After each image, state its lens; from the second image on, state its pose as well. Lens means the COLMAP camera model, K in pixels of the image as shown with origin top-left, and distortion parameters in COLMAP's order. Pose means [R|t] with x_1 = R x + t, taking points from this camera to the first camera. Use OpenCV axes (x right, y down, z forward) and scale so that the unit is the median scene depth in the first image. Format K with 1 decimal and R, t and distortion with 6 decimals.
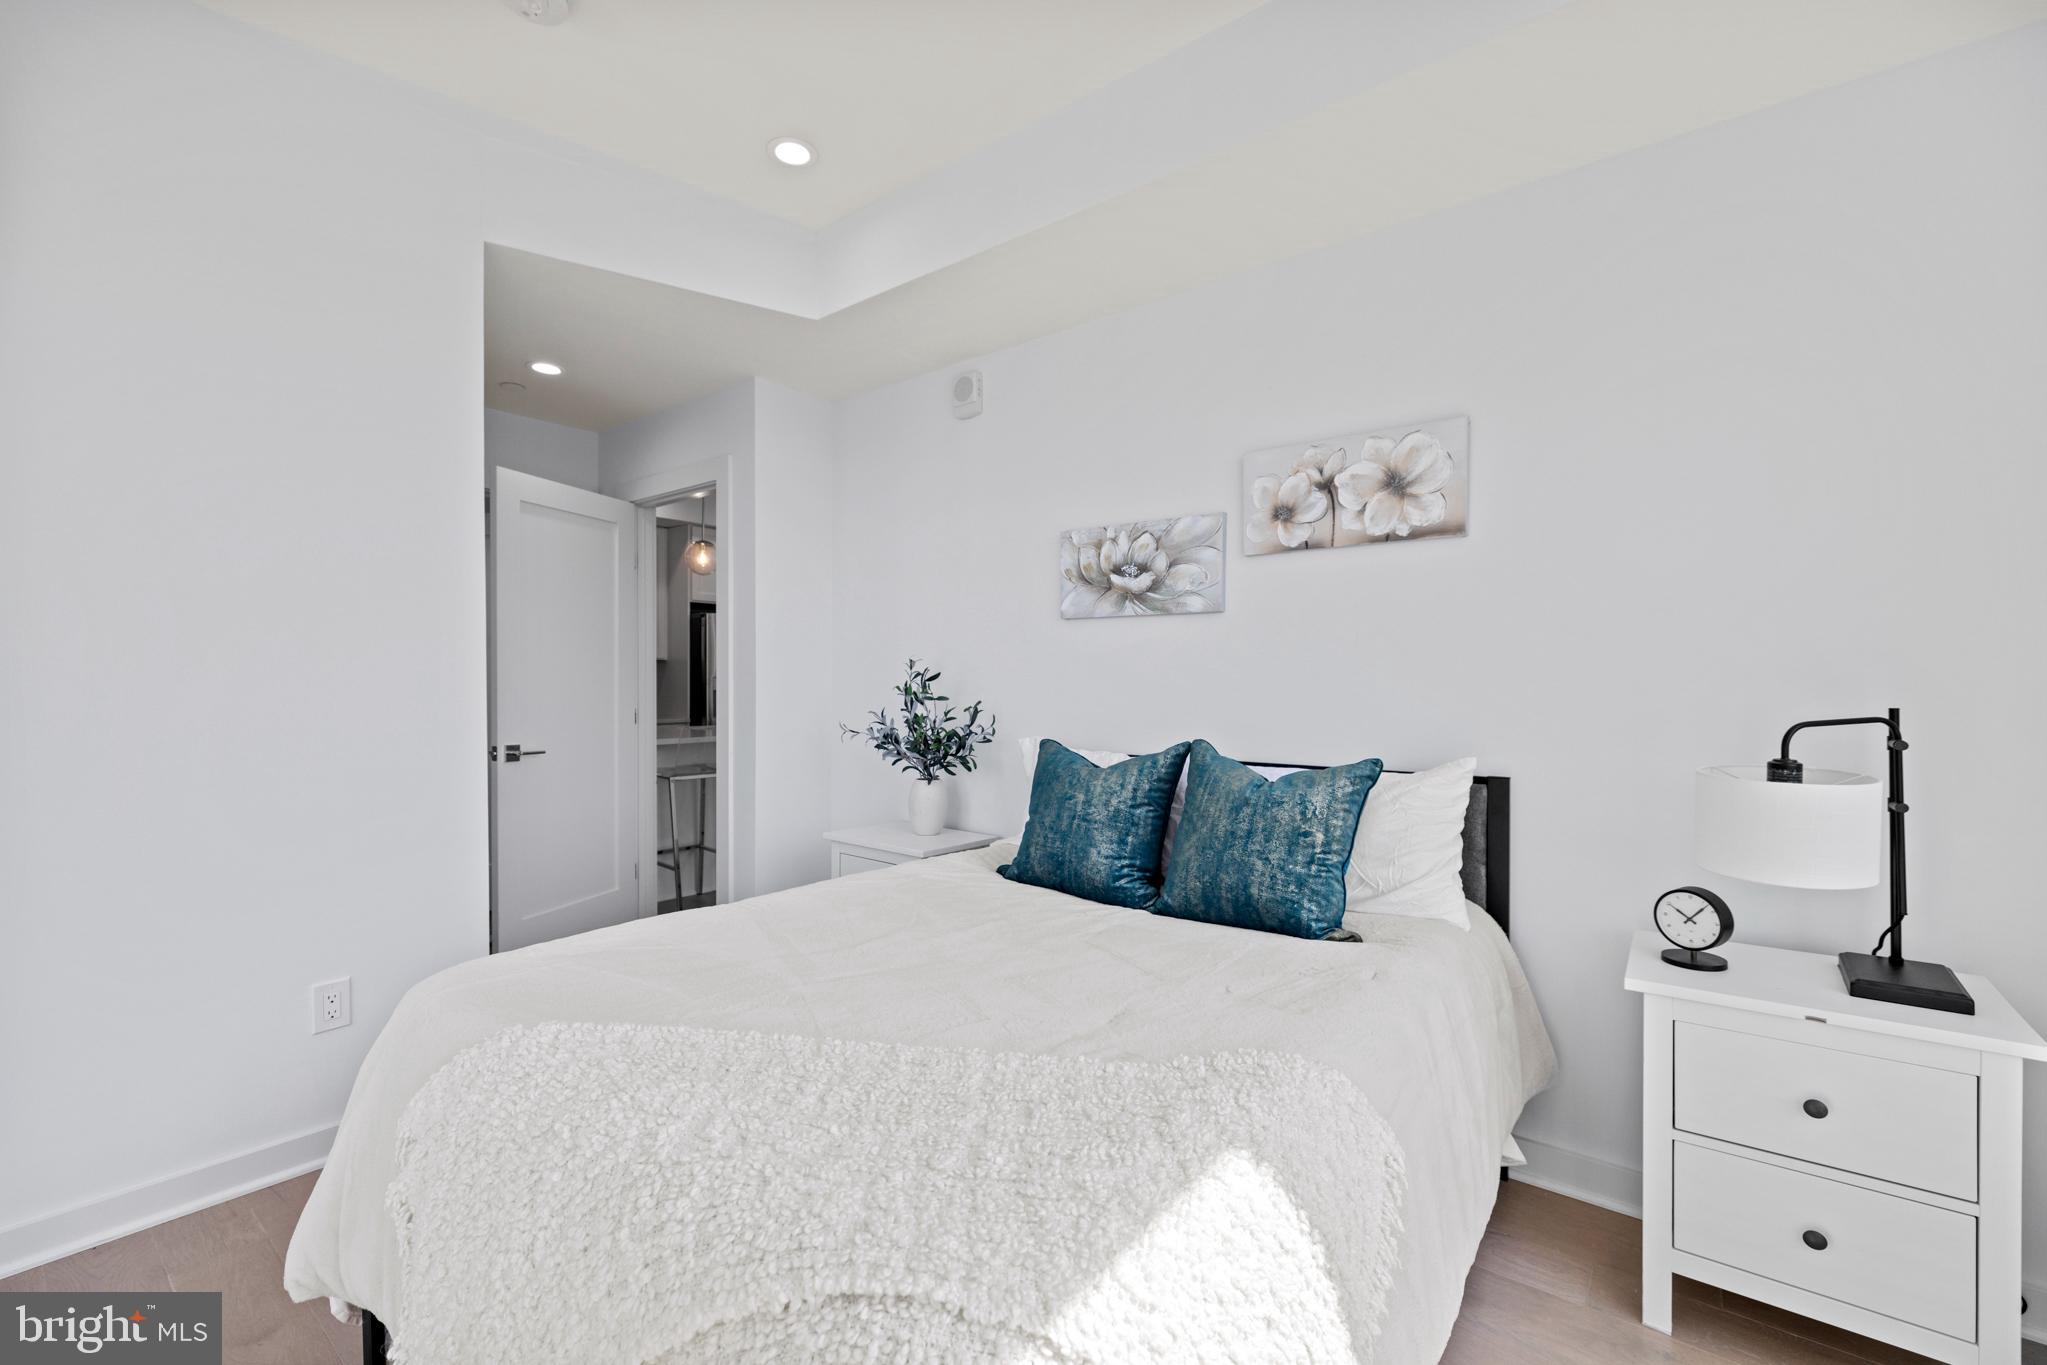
lens RADIAL K [[864.2, 0, 1023.5], [0, 864.2, 682.5], [0, 0, 1]] dist [0.002567, 0.000115]
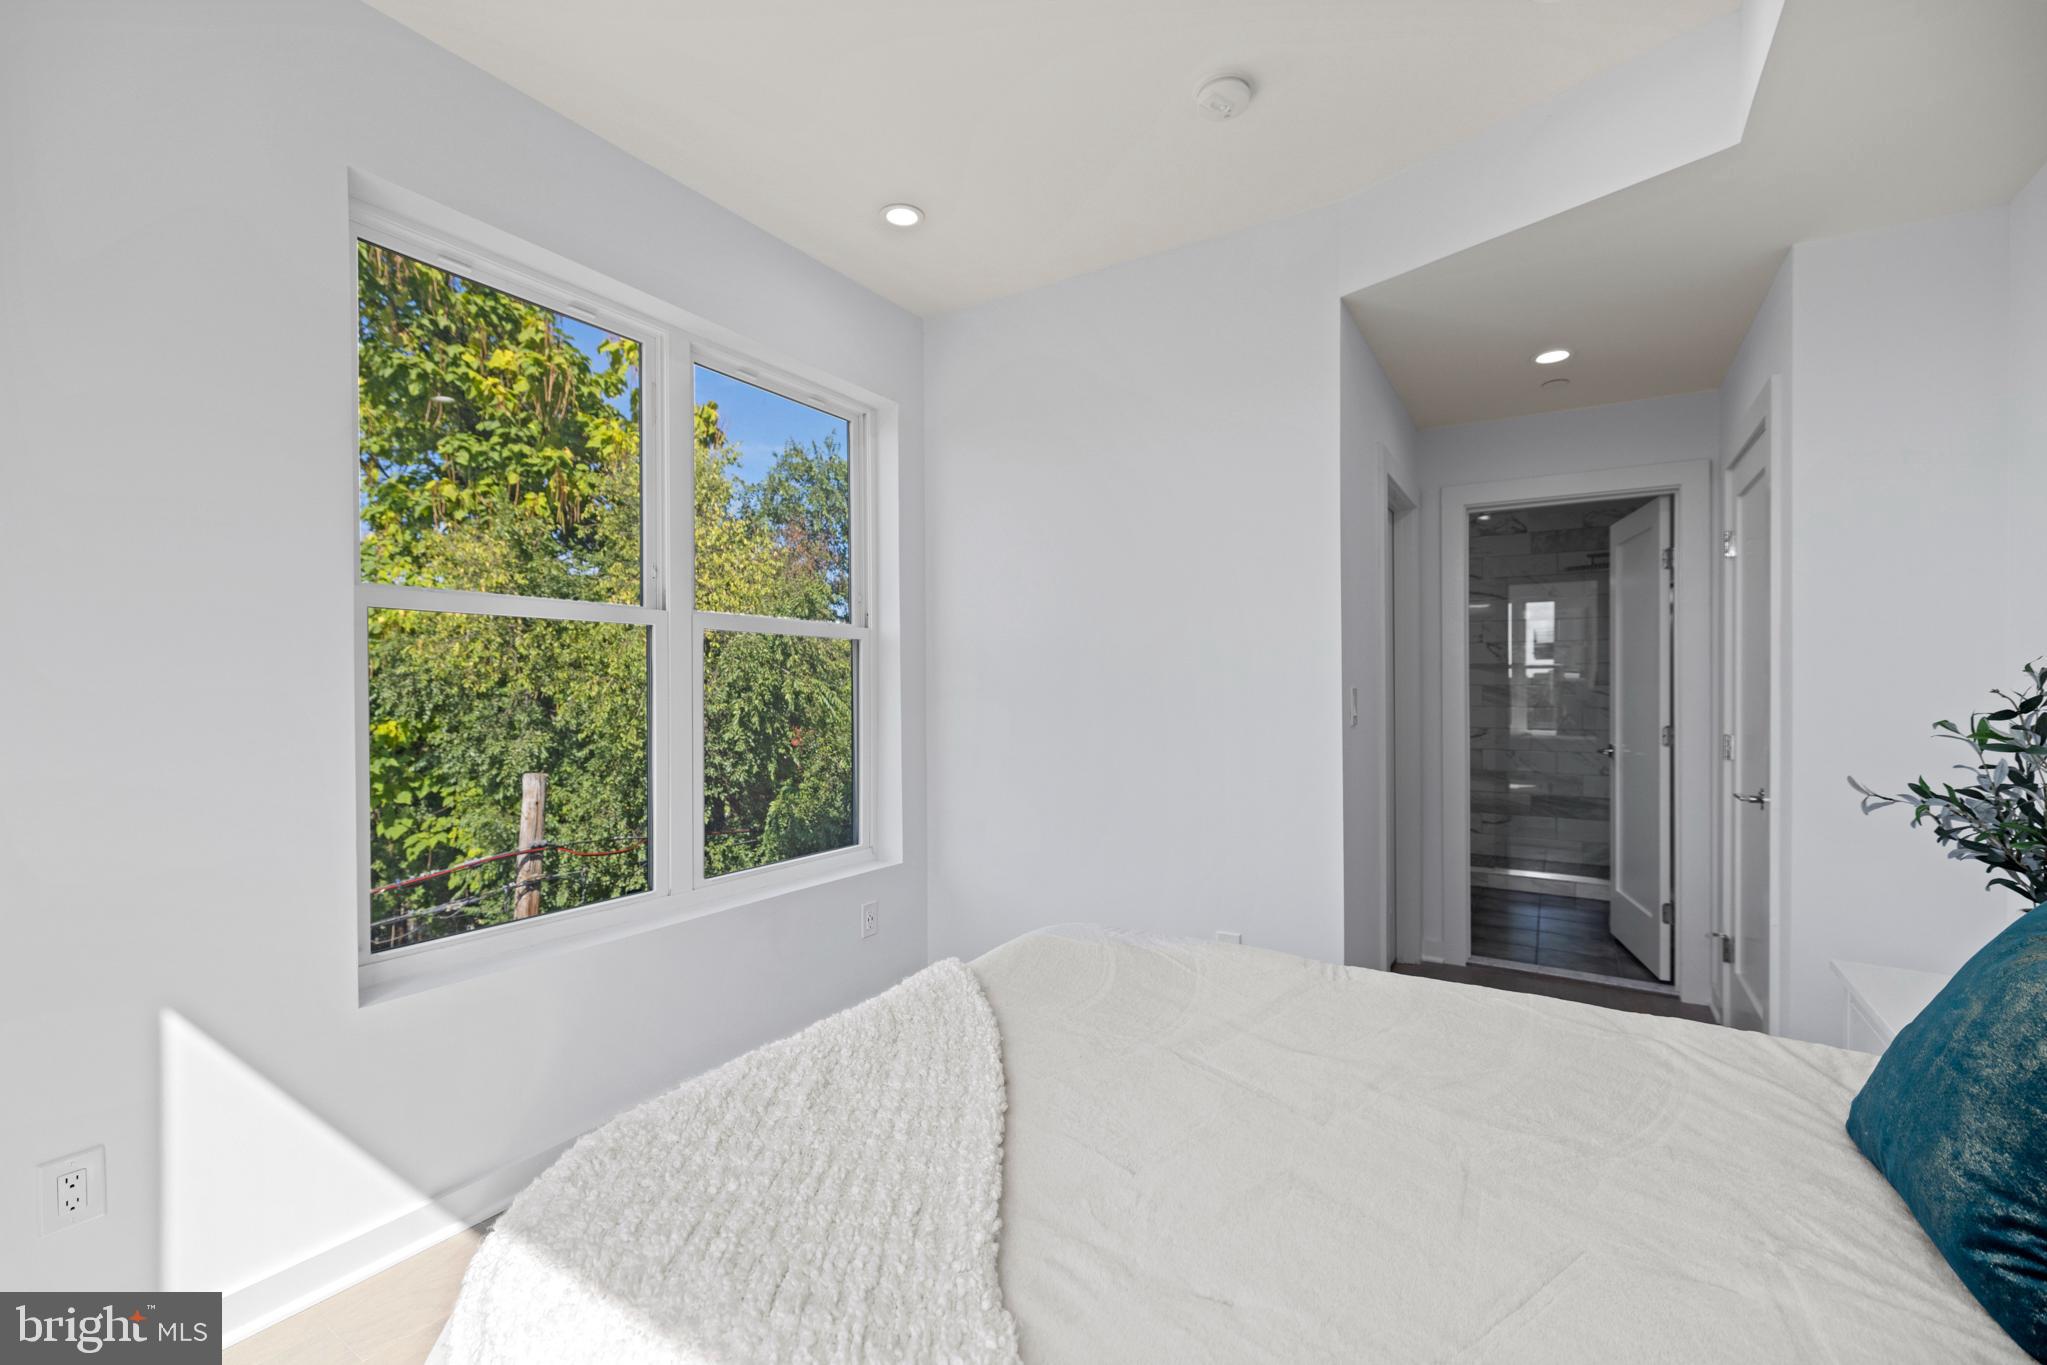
lens RADIAL K [[882.2, 0, 1033.3], [0, 882.2, 694.4], [0, 0, 1]] dist [0.002489, 0.000190]
pose [[0.101396, 0.002267, -0.994844, 0.449681], [-0.005195, 0.999985, 0.001750, -0.014931], [0.994833, 0.004991, 0.101406, 0.529579]]
